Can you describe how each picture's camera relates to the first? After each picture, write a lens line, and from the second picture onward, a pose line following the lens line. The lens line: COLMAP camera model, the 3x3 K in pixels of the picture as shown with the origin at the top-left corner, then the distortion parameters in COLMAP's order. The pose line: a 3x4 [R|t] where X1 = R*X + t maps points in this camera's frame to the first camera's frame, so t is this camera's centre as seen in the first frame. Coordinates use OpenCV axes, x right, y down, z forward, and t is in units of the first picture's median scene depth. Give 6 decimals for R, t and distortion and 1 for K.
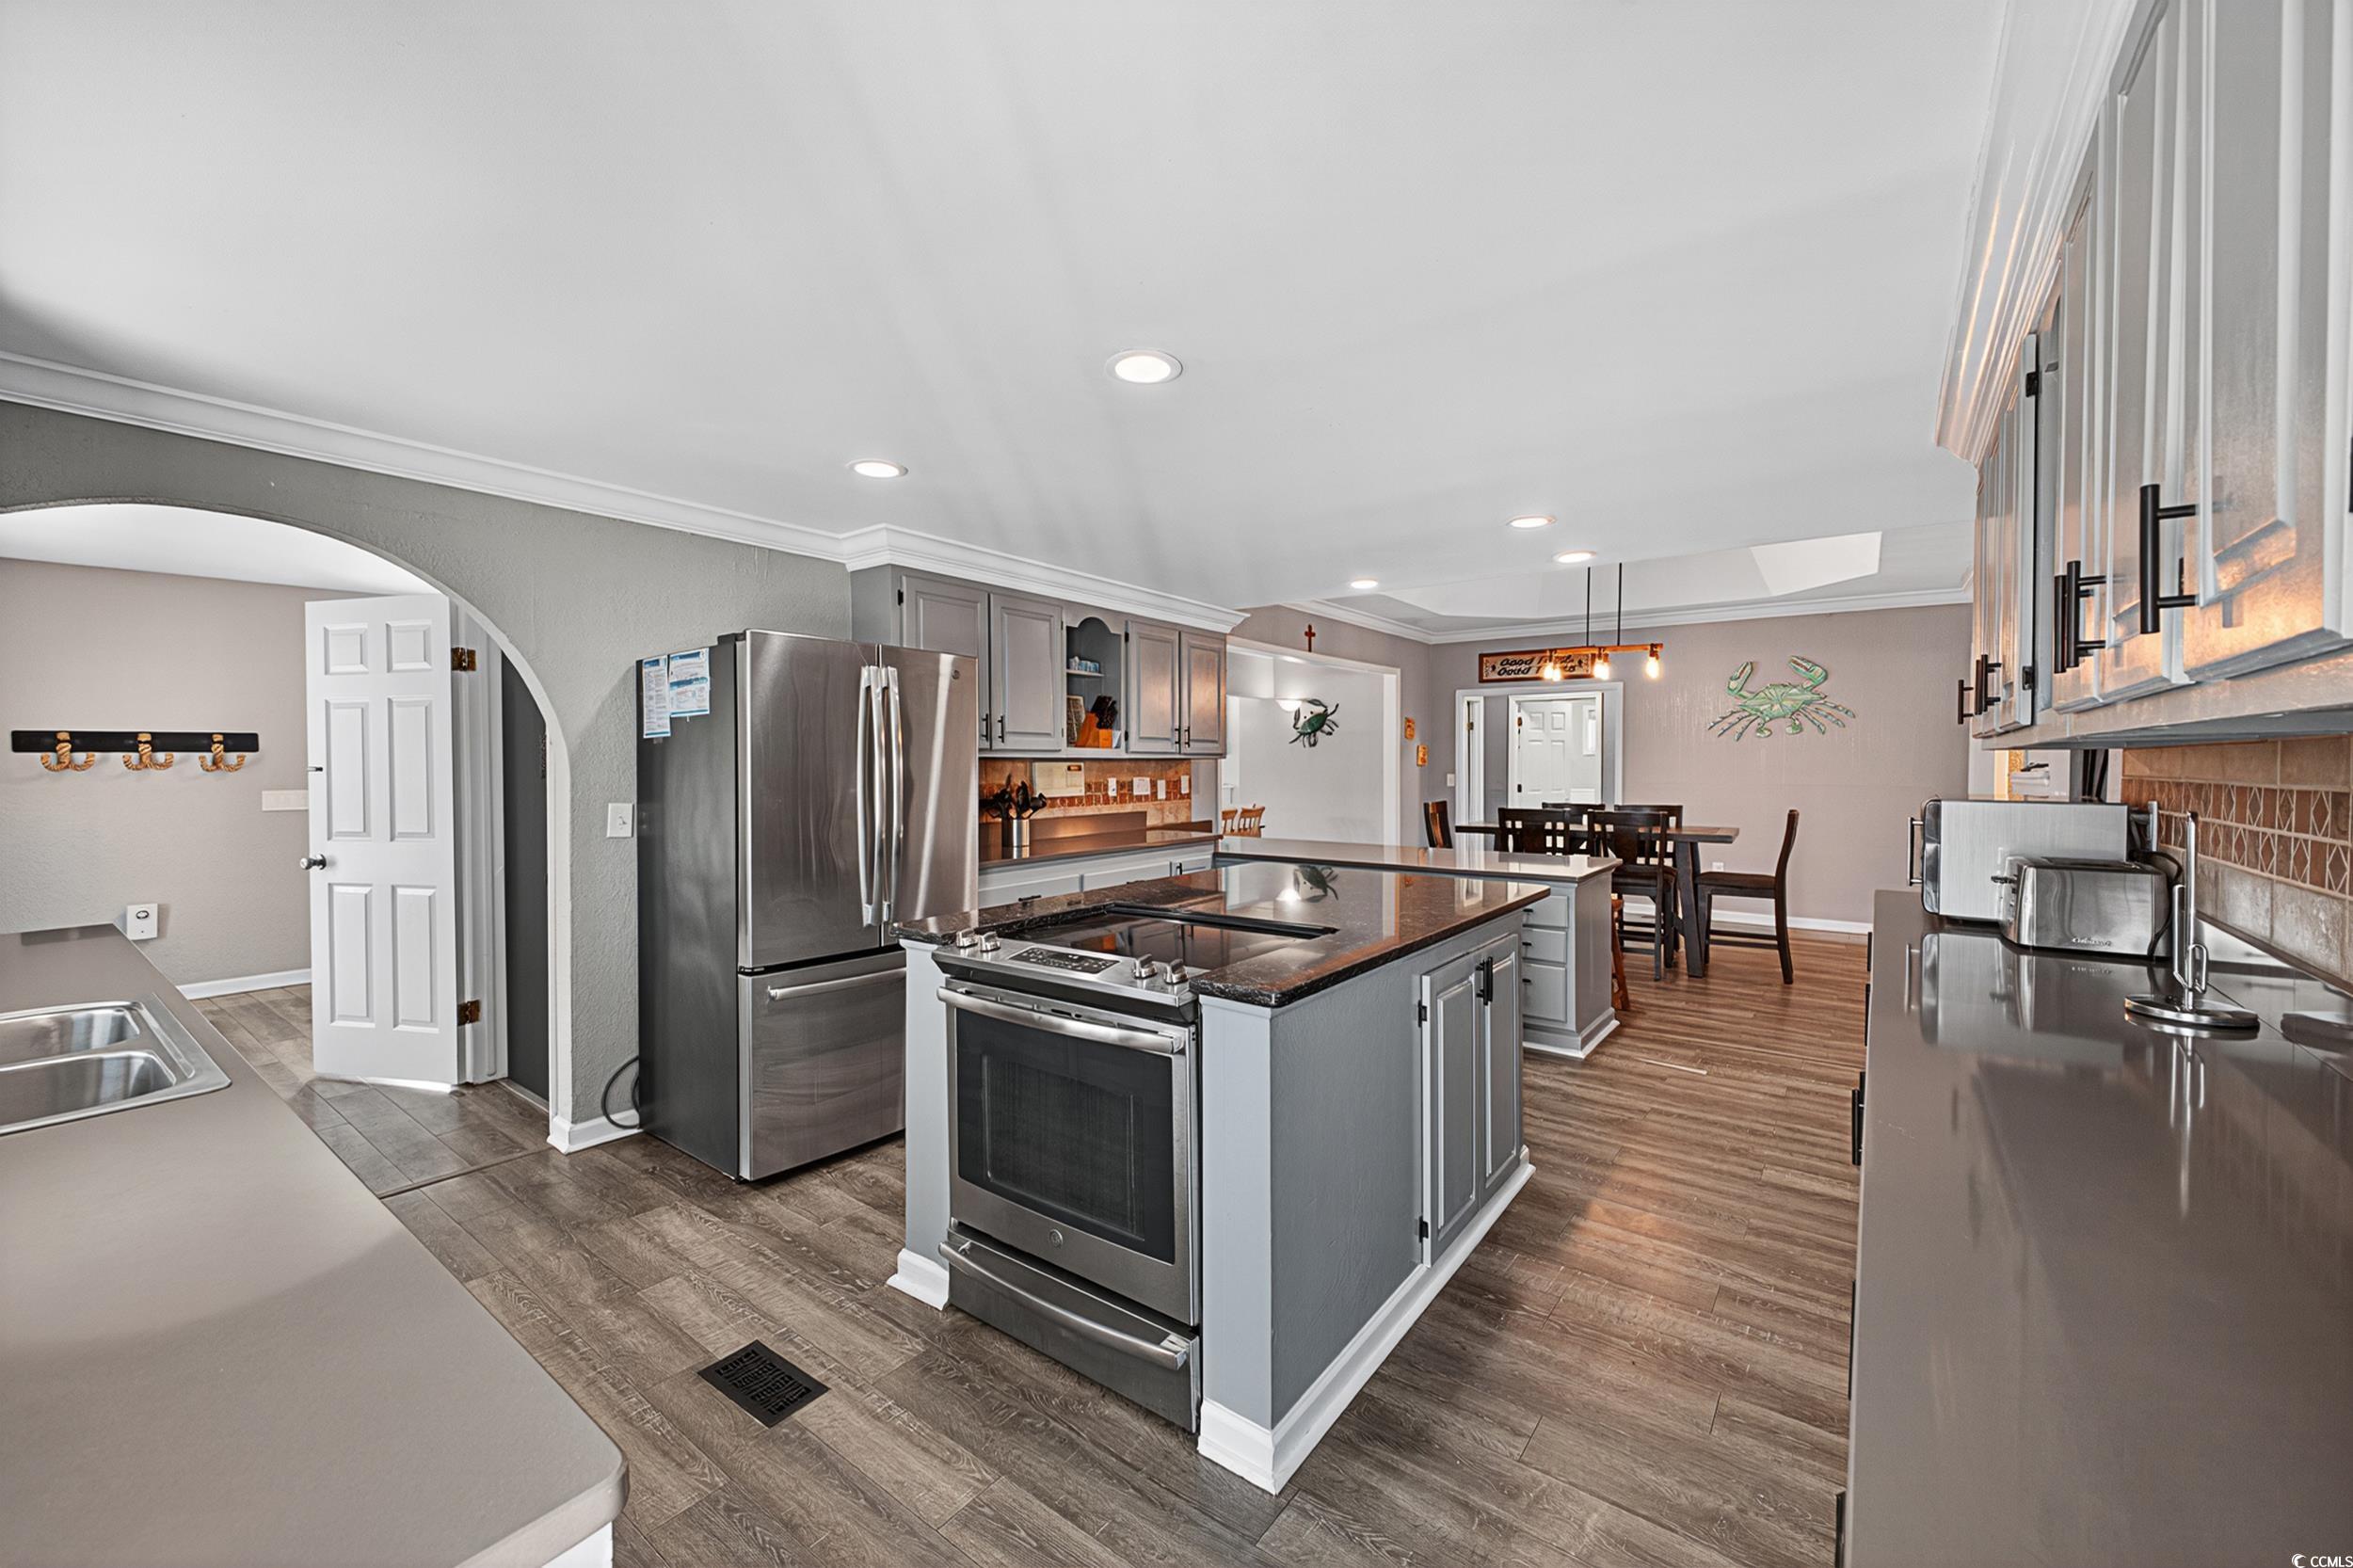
lens RADIAL K [[915.6, 0, 1159.8], [0, 915.6, 777.7], [0, 0, 1]] dist [0.003097, -0.001000]
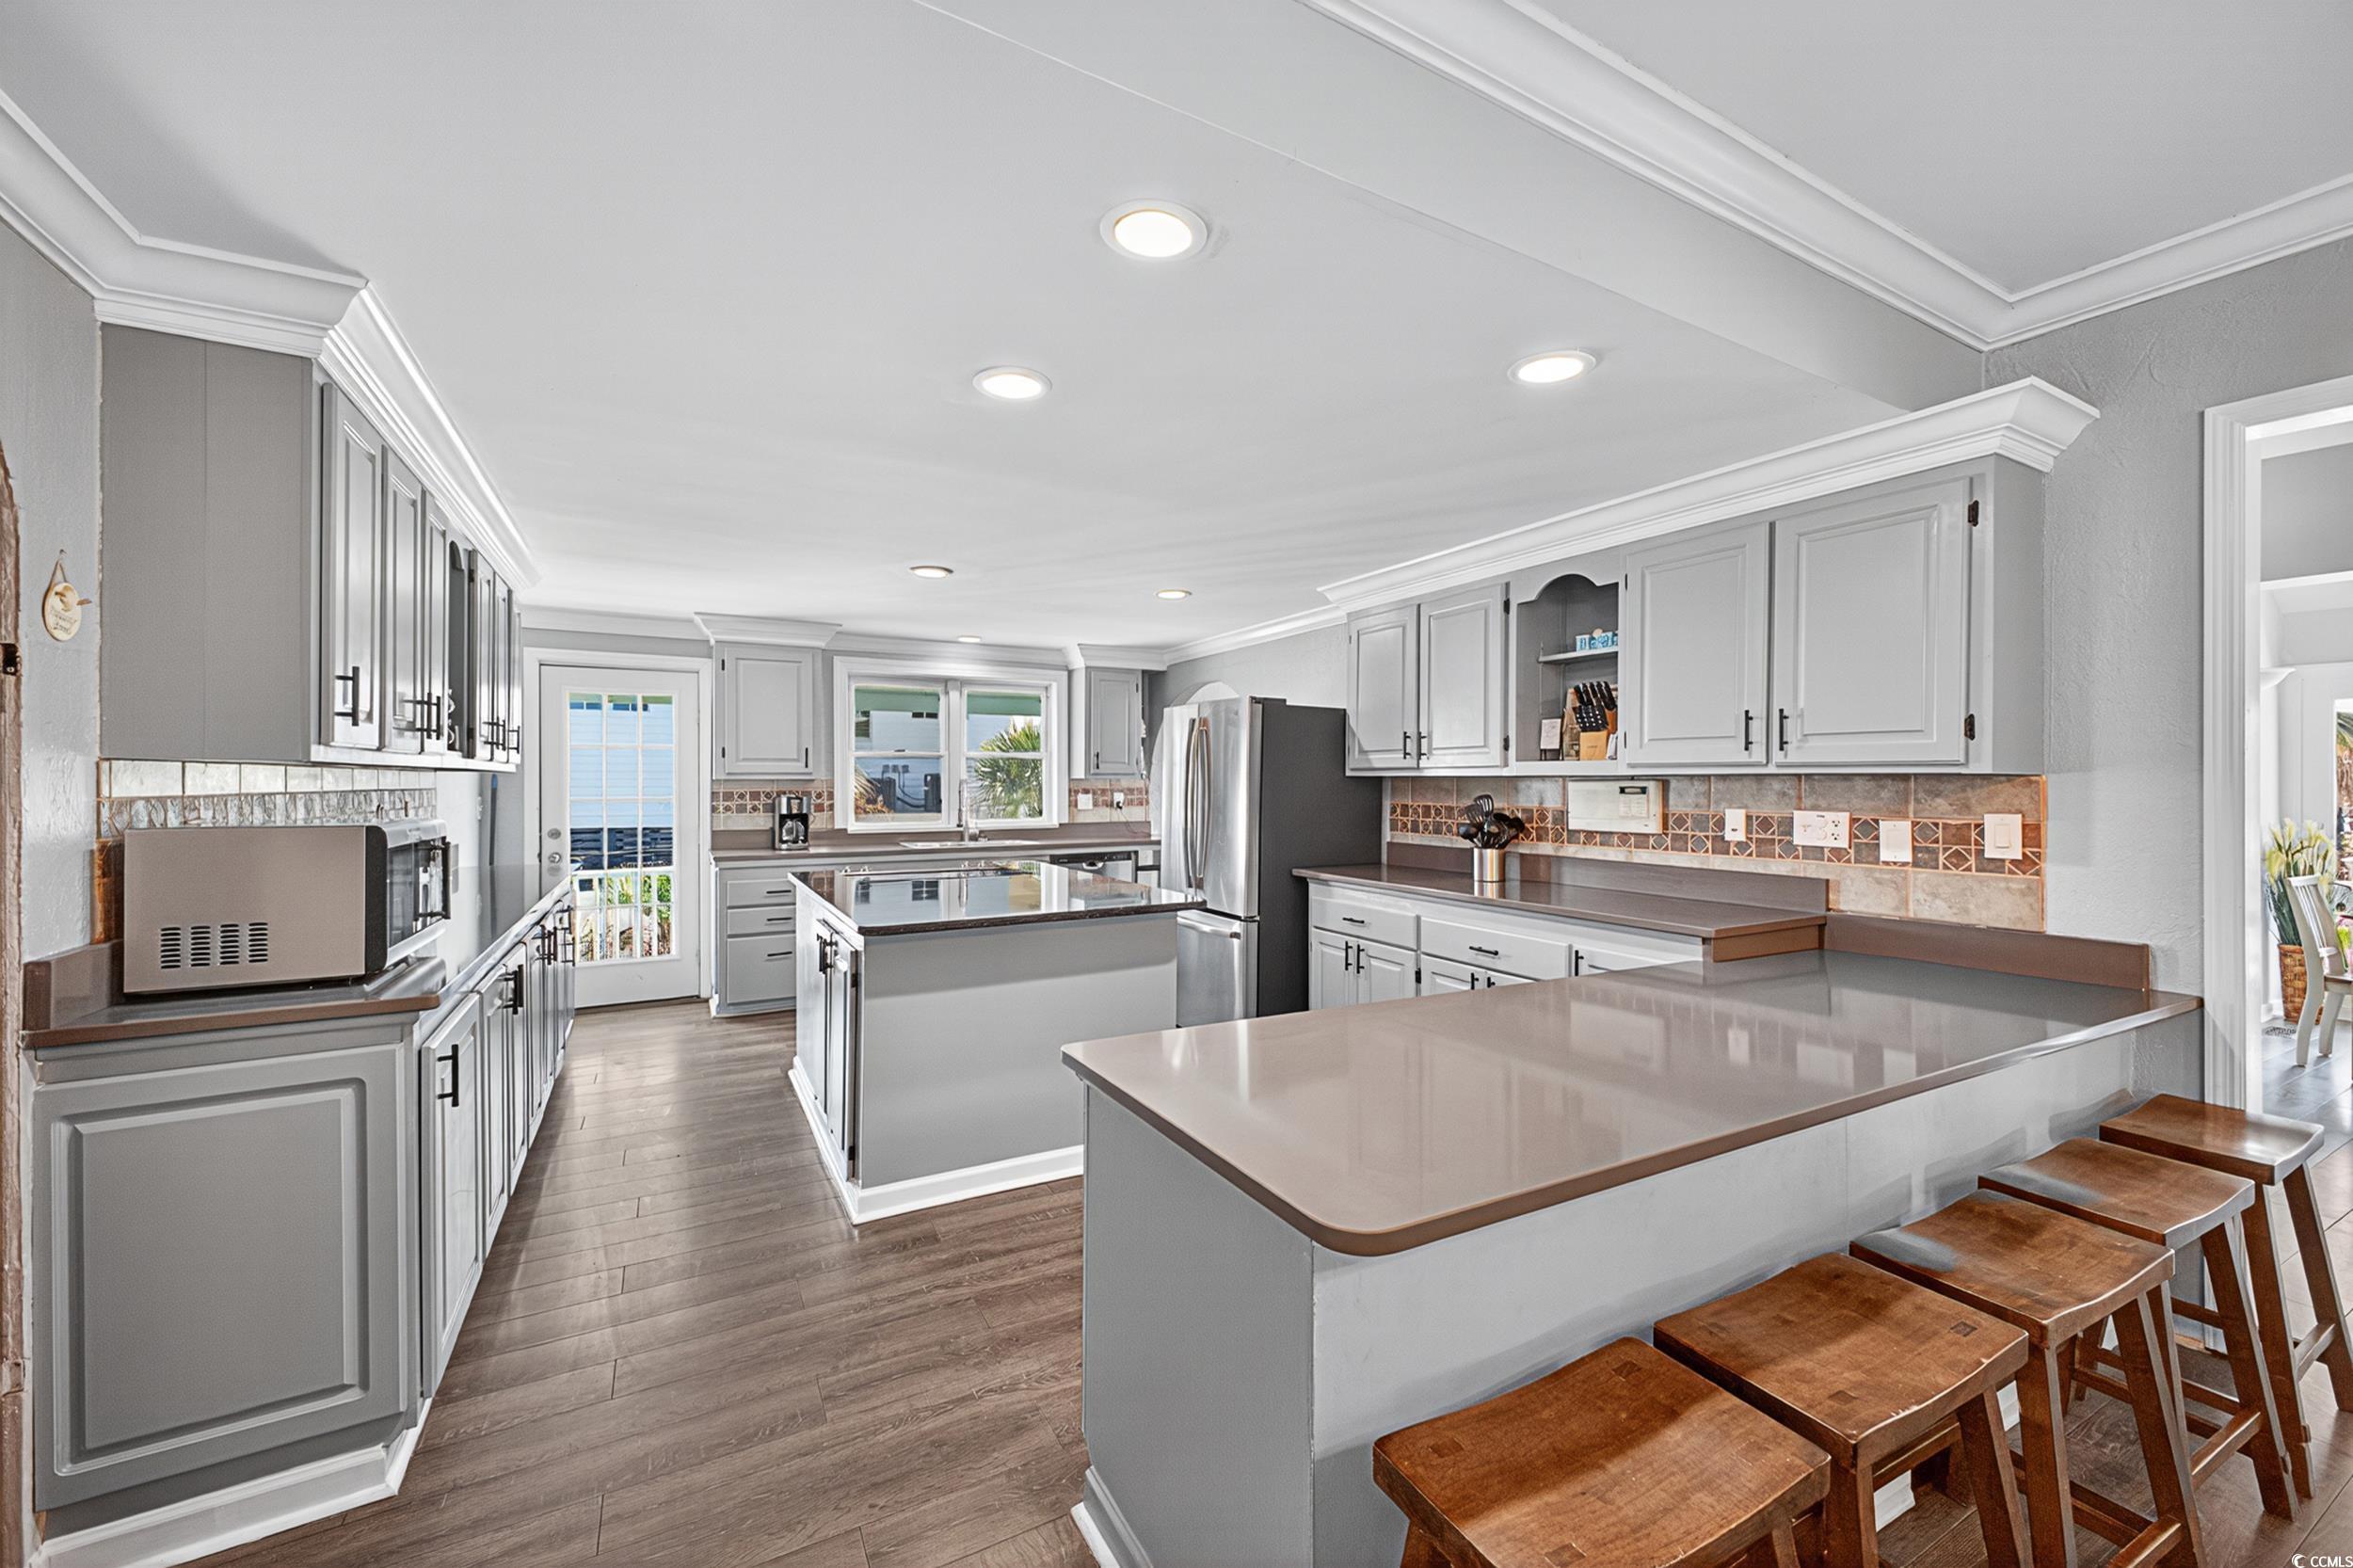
lens RADIAL K [[915.6, 0, 1177.7], [0, 915.6, 783.6], [0, 0, 1]] dist [0.003097, -0.001000]
pose [[-0.386406, 0.002136, -0.922326, 0.597300], [-0.017114, 0.999809, 0.009486, -0.014880], [0.922170, 0.019450, -0.386296, 0.871500]]
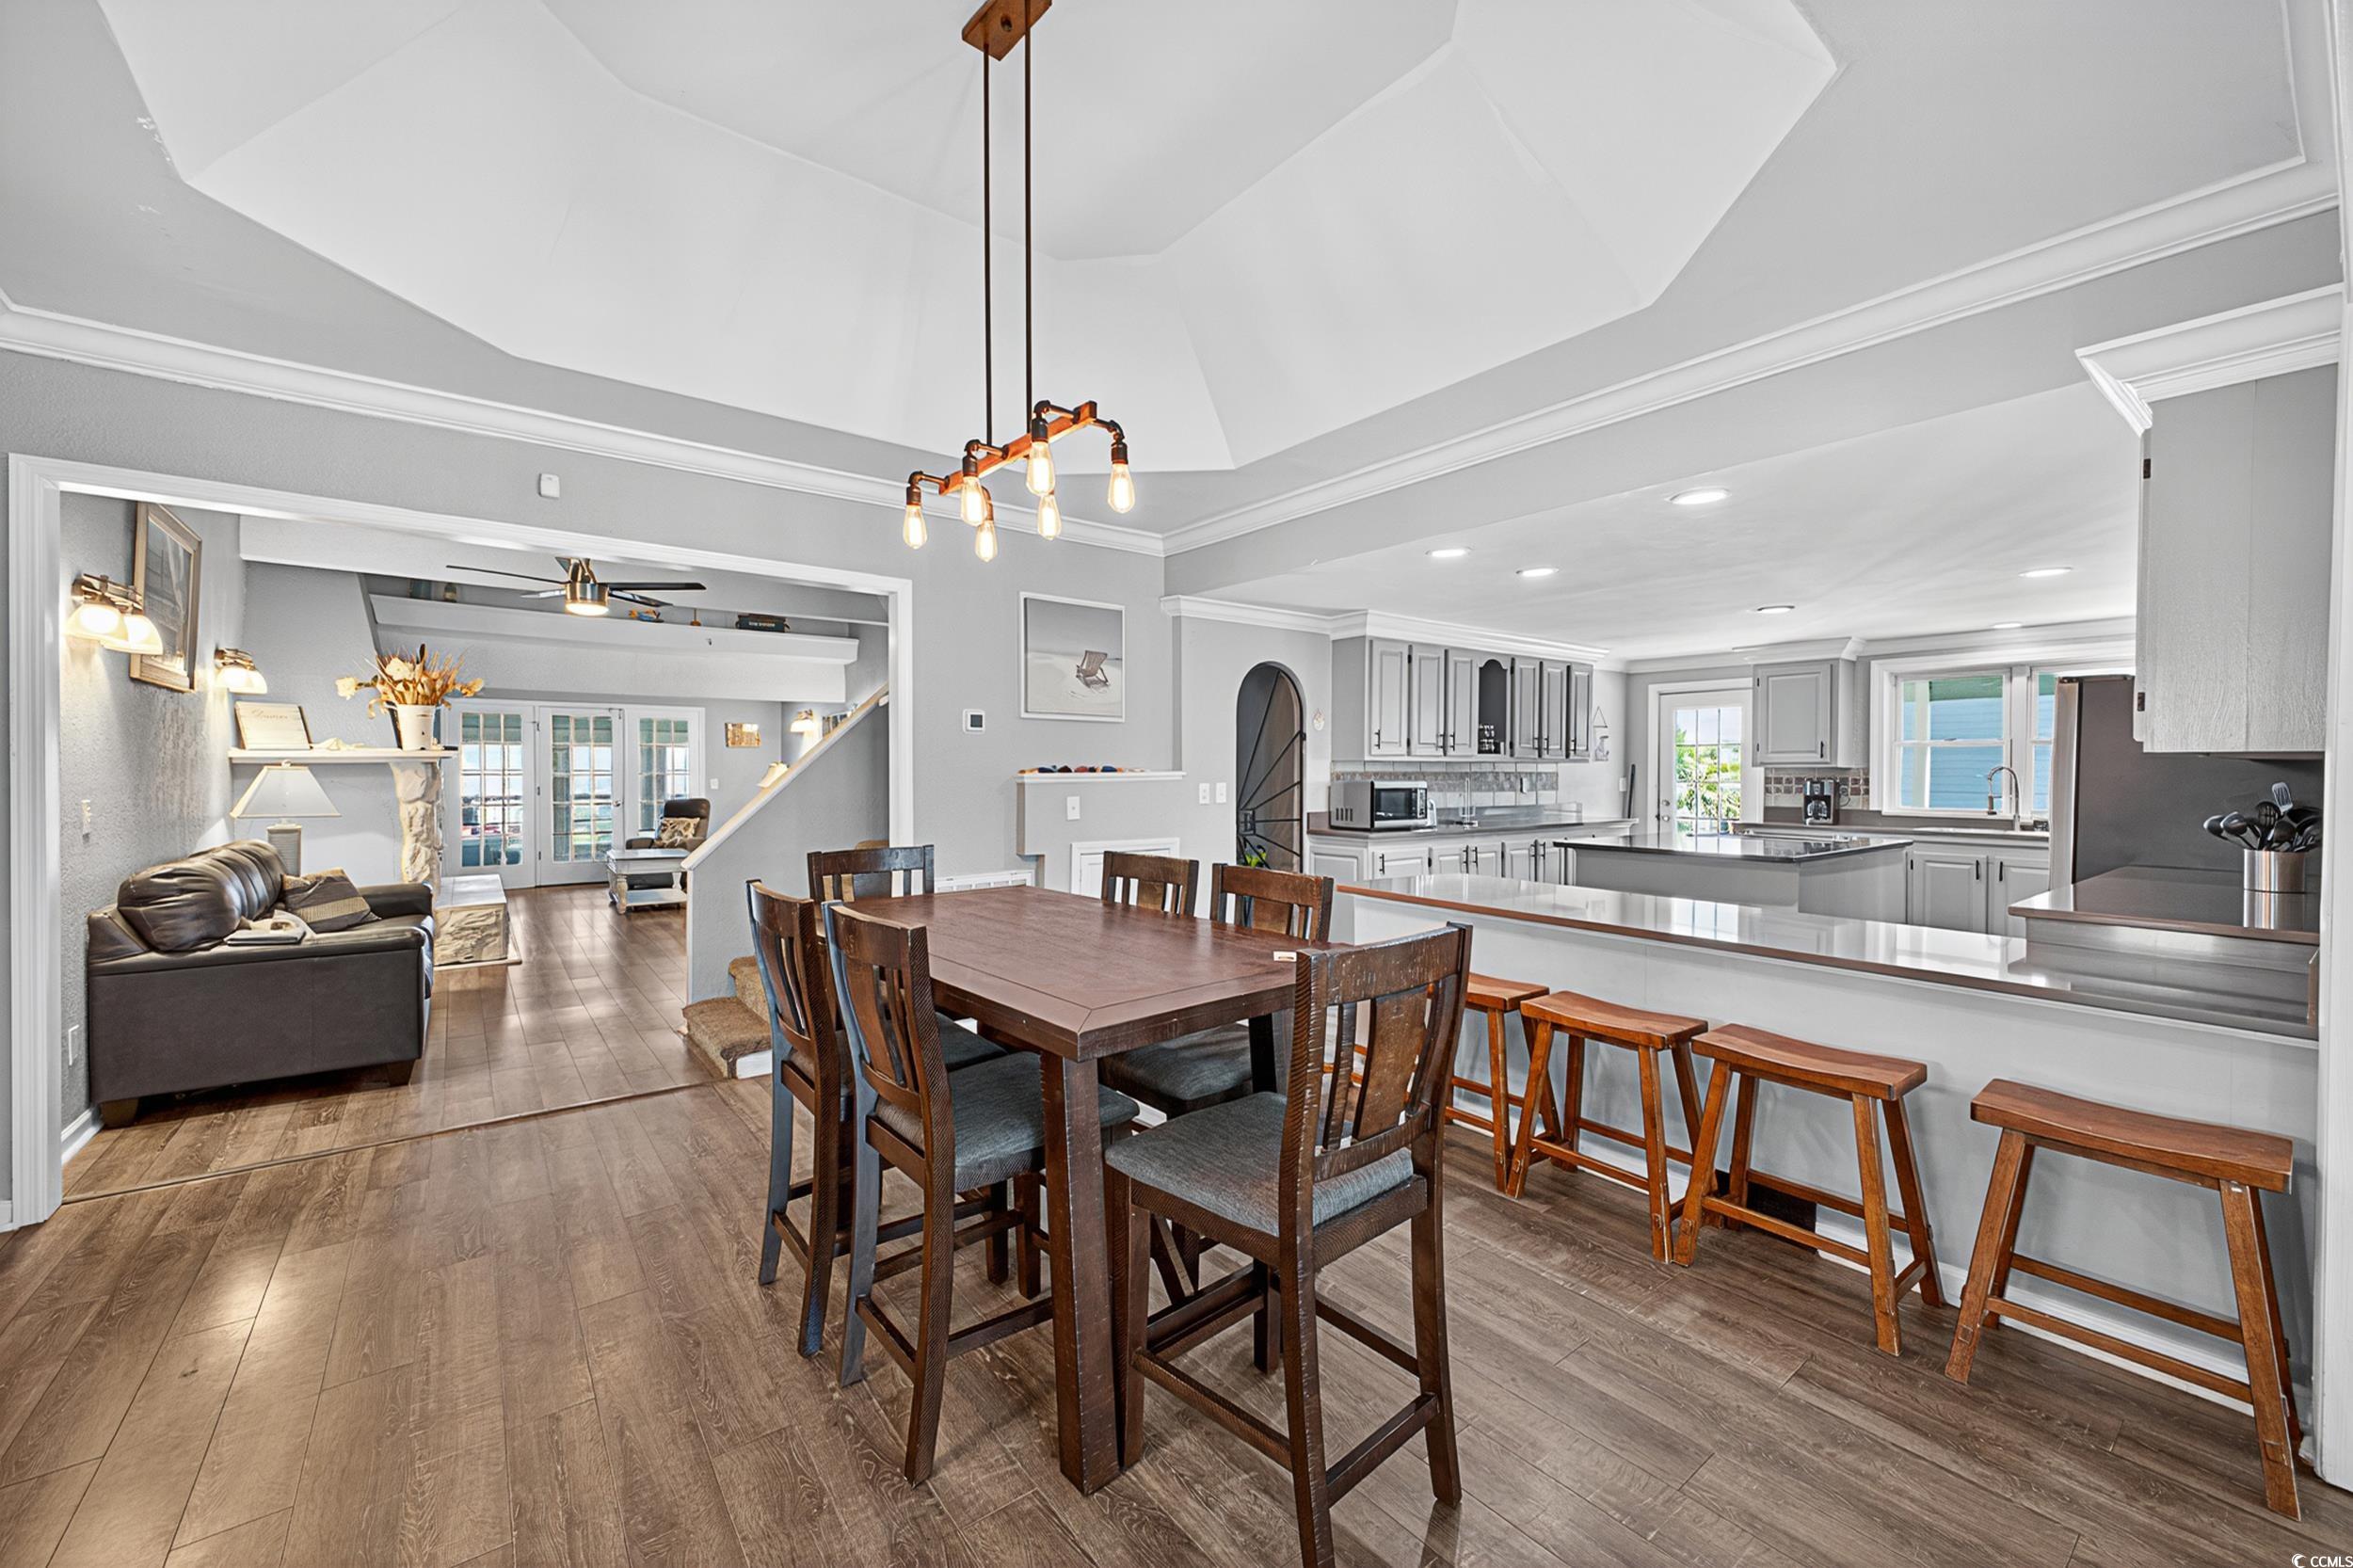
lens RADIAL K [[915.6, 0, 1163.4], [0, 915.6, 775.5], [0, 0, 1]] dist [0.003097, -0.001000]
pose [[-0.963824, -0.003320, 0.266518, 0.359272], [0.002495, 0.999766, 0.021475, -0.020825], [-0.266527, 0.021363, -0.963591, 1.522780]]
